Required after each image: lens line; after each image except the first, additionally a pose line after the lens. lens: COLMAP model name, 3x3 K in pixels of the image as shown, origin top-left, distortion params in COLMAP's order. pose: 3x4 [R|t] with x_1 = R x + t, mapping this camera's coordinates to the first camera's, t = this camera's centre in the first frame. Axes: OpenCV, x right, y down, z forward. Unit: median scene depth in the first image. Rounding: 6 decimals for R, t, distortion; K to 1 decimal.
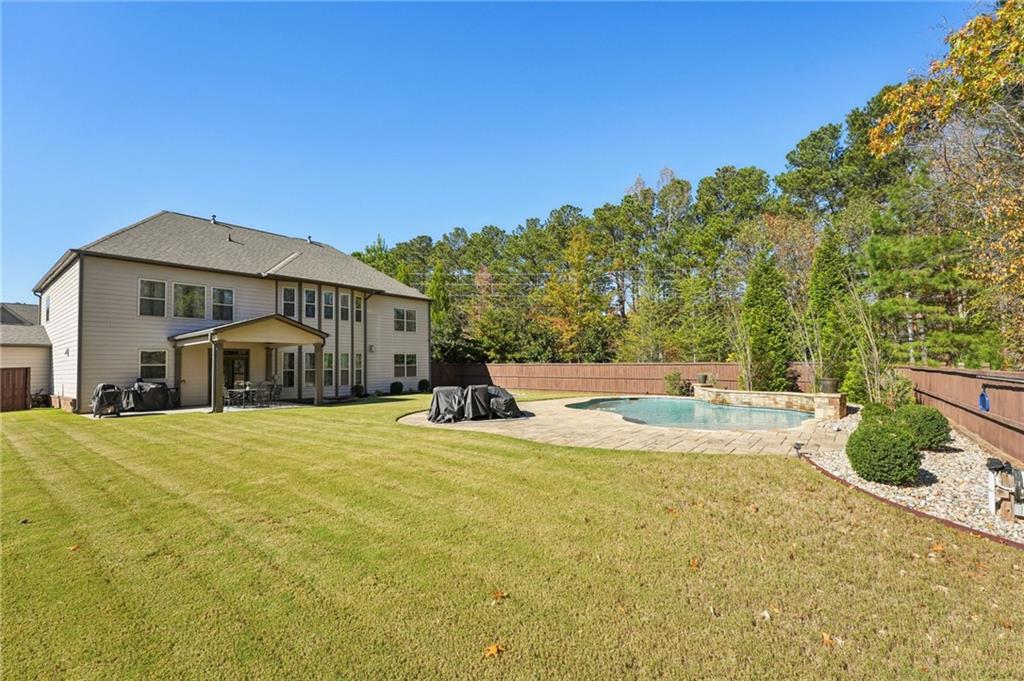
lens RADIAL K [[435.4, 0, 513.6], [0, 435.4, 349.6], [0, 0, 1]] dist [0.000370, 0.000015]
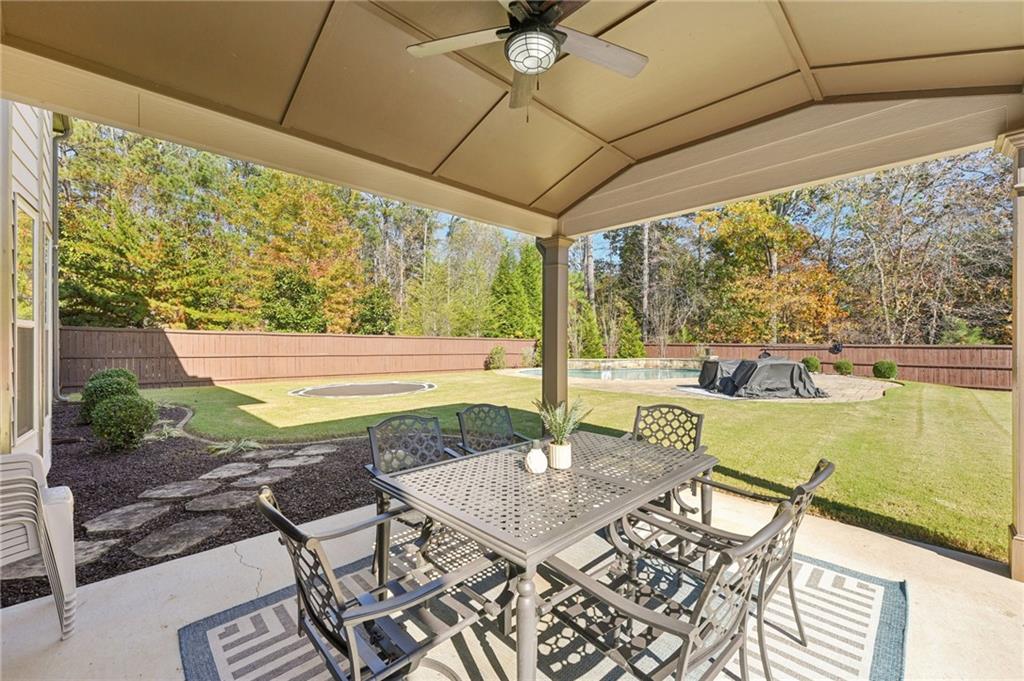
lens RADIAL K [[413.9, 0, 512.0], [0, 413.9, 340.5], [0, 0, 1]] dist [0.002447, 0.000232]
pose [[0.112660, 0.019651, 0.993439, -0.512138], [-0.042055, 0.999003, -0.014992, 0.042020], [-0.992743, -0.040090, 0.113374, 0.717709]]
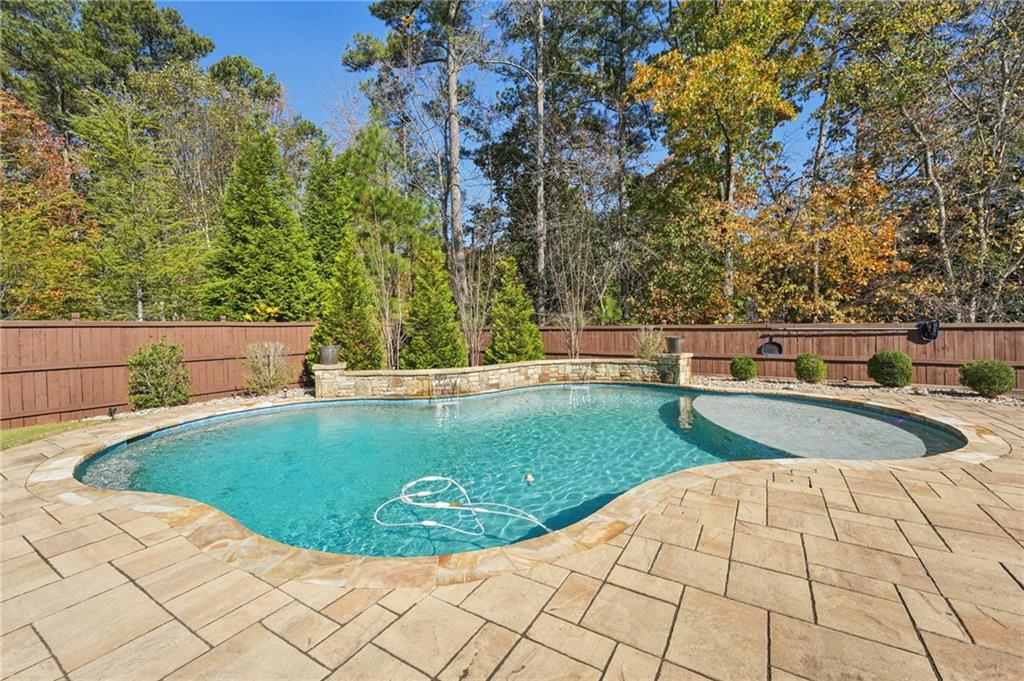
lens RADIAL K [[422.1, 0, 510.4], [0, 422.1, 334.9], [0, 0, 1]] dist [0.000342, -0.000178]
pose [[-0.116532, -0.011055, 0.993125, -0.030634], [-0.021104, 0.999740, 0.008652, 0.027468], [-0.992963, -0.019951, -0.116735, 0.617220]]
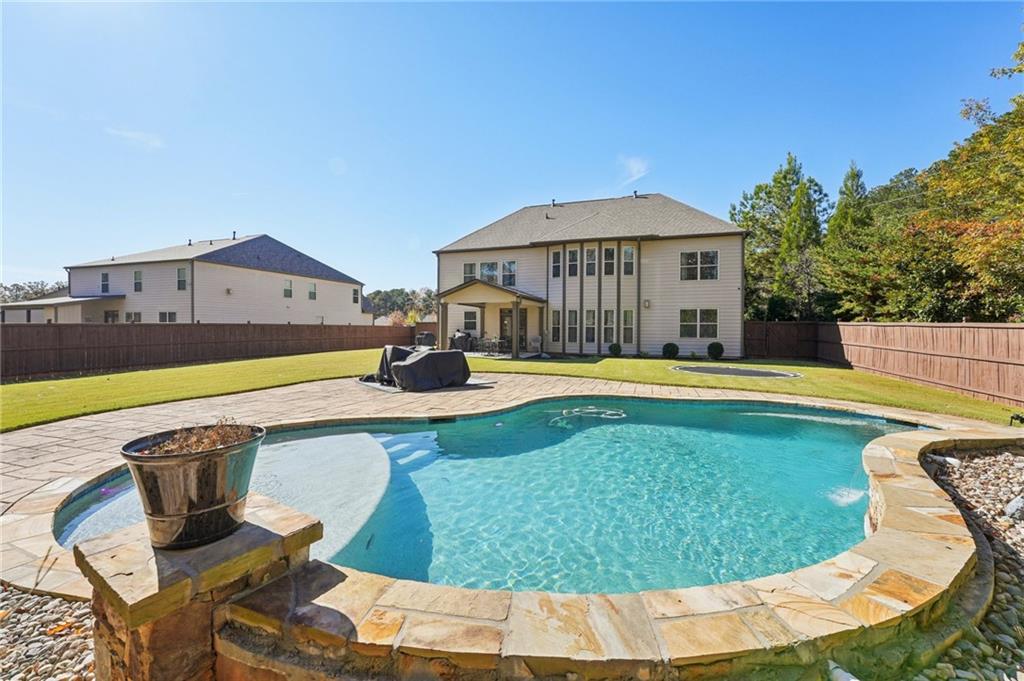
lens RADIAL K [[413.9, 0, 512.0], [0, 413.9, 340.5], [0, 0, 1]] dist [0.002447, 0.000232]
pose [[0.338340, 0.049273, -0.939733, 0.380973], [0.025444, 0.997784, 0.061478, 0.013824], [0.940680, -0.044711, 0.336337, 0.466638]]
